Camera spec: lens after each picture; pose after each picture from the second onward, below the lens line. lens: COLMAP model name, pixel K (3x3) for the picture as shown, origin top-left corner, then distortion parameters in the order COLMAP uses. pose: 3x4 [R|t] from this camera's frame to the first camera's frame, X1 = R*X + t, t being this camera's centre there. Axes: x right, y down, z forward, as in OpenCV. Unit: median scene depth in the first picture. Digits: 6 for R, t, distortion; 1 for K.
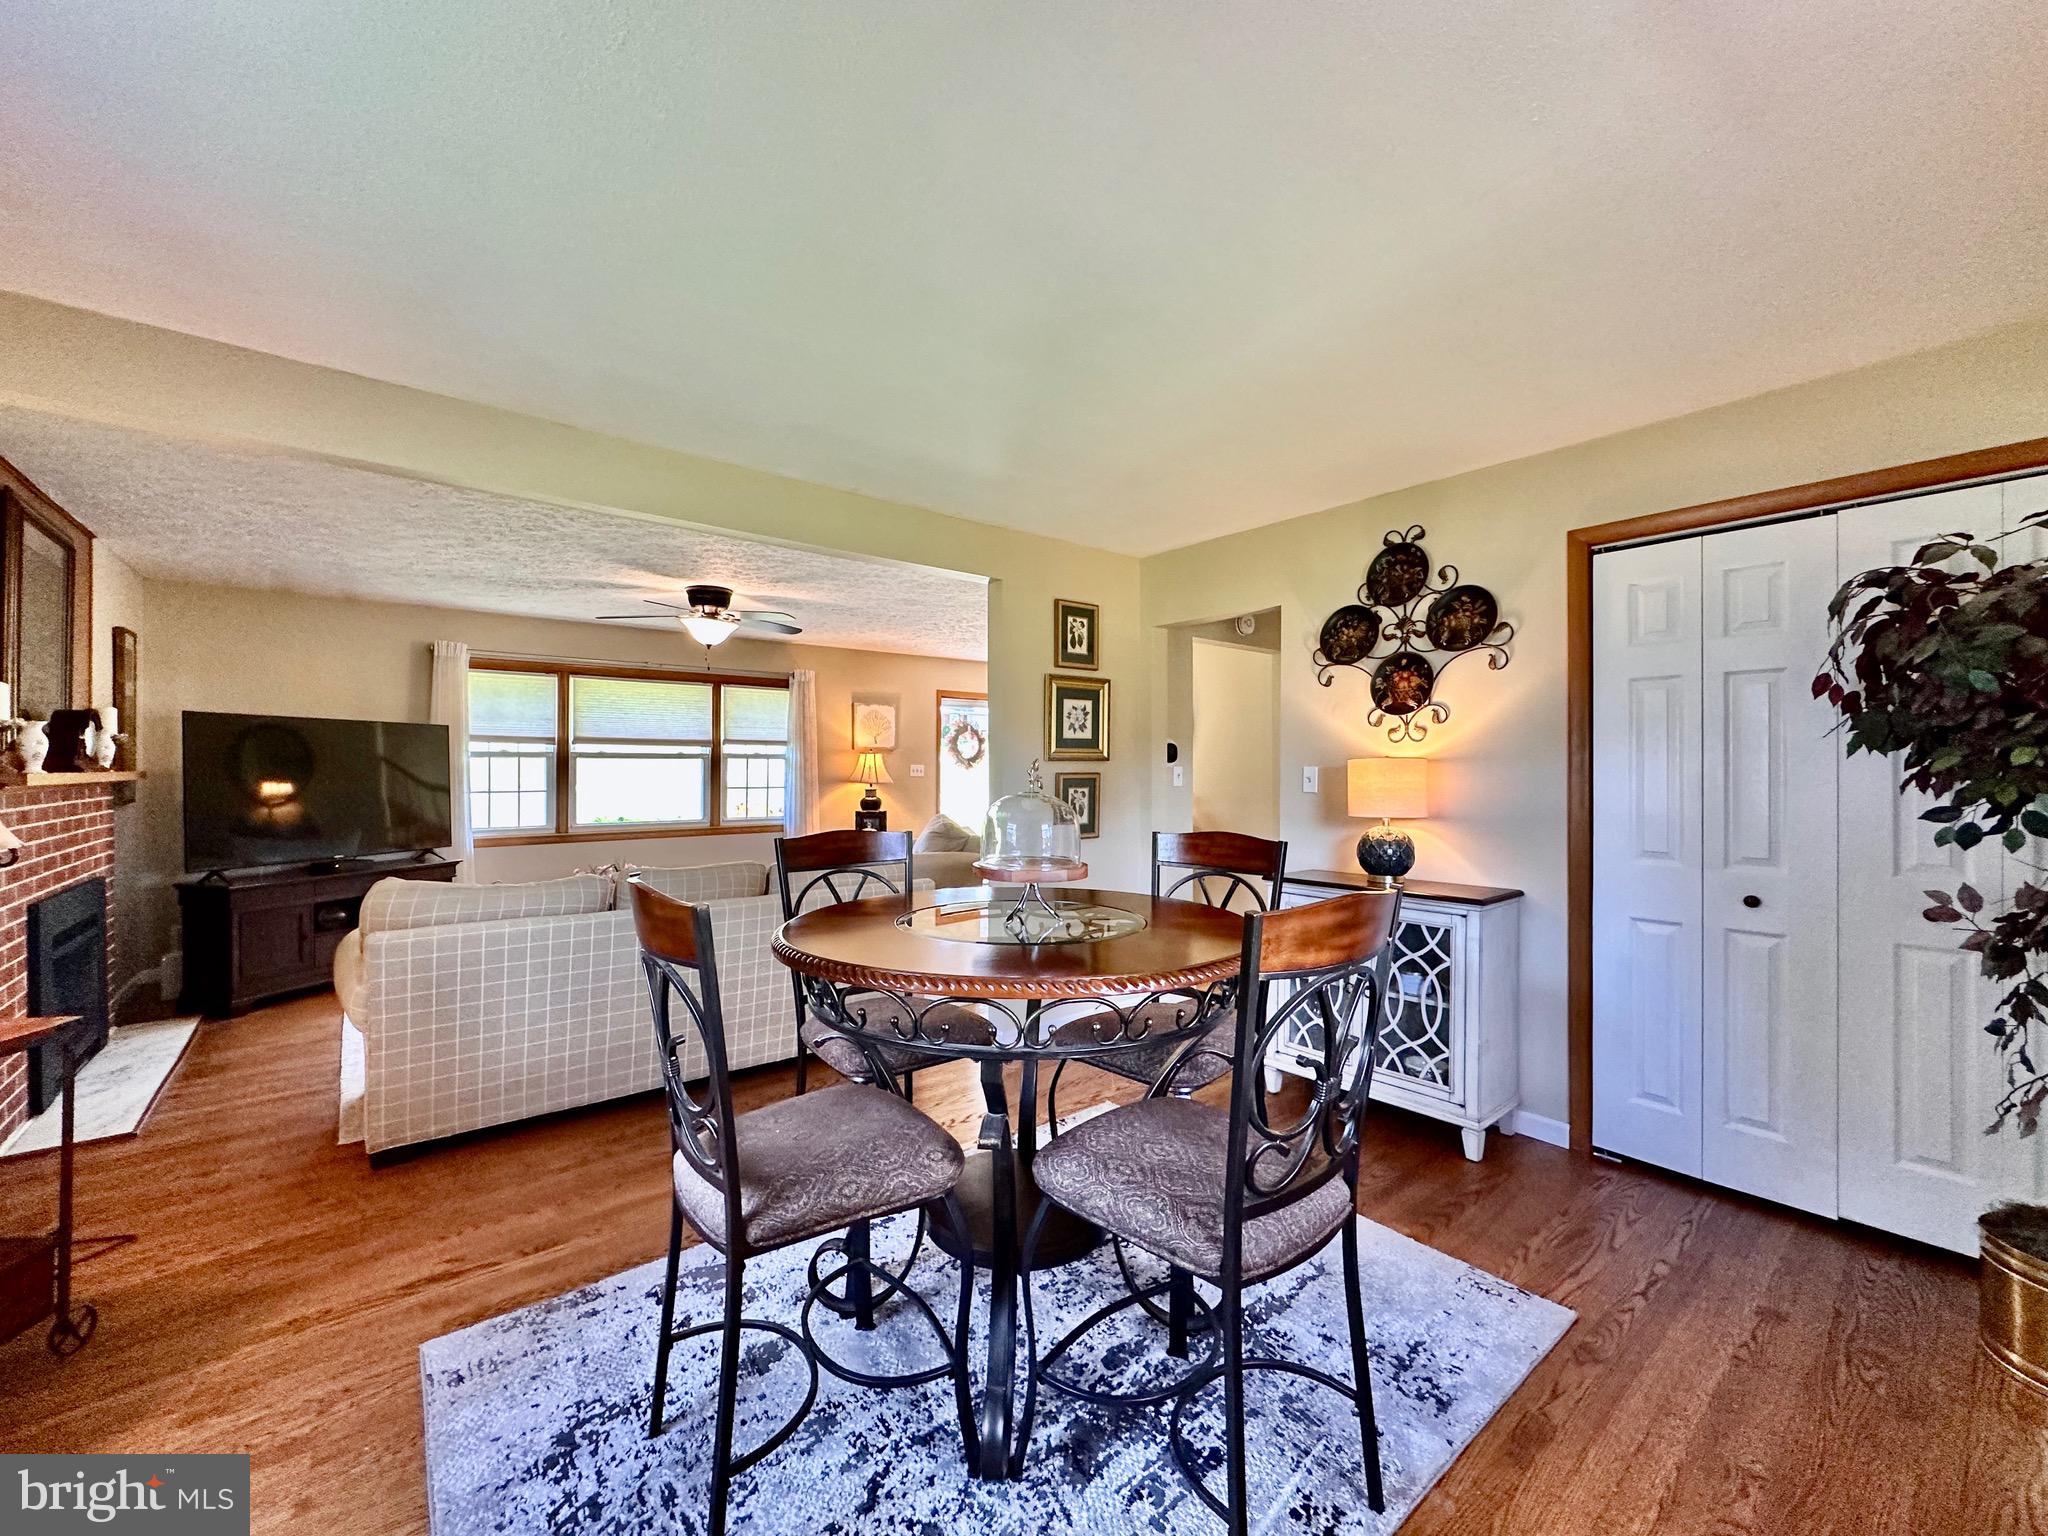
lens RADIAL K [[819.8, 0, 1020.5], [0, 819.8, 759.3], [0, 0, 1]] dist [0.001339, 0.000112]
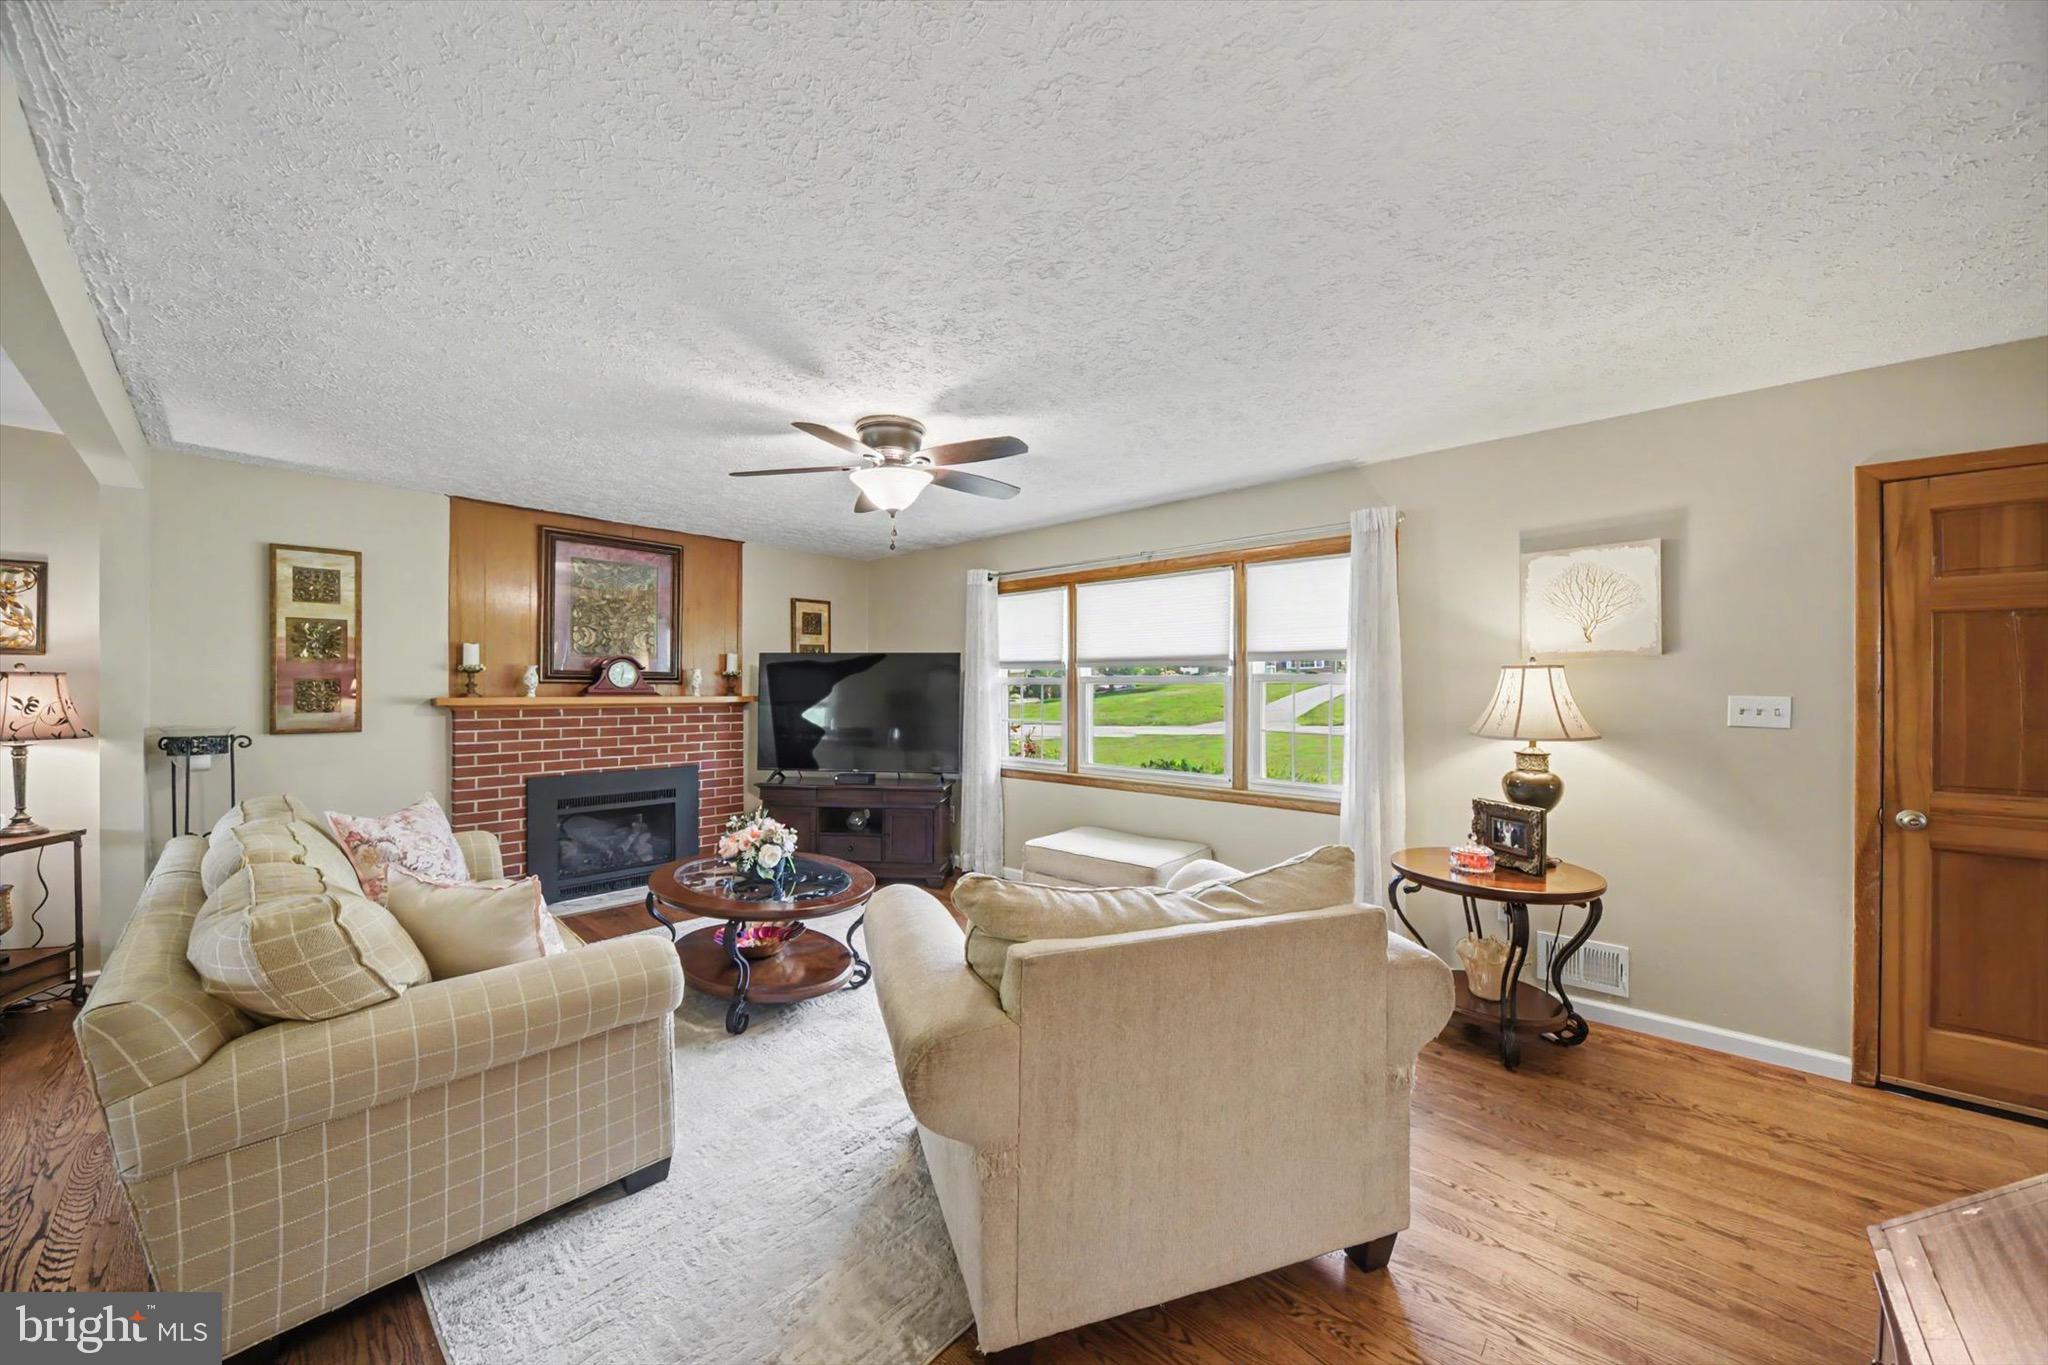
lens RADIAL K [[737.5, 0, 1022.2], [0, 737.5, 691.5], [0, 0, 1]] dist [-0.007132, 0.001269]
pose [[0.141879, 0.000107, -0.989884, 0.189527], [0.004436, 0.999990, 0.000744, 0.004718], [0.989874, -0.004497, 0.141878, 0.847802]]
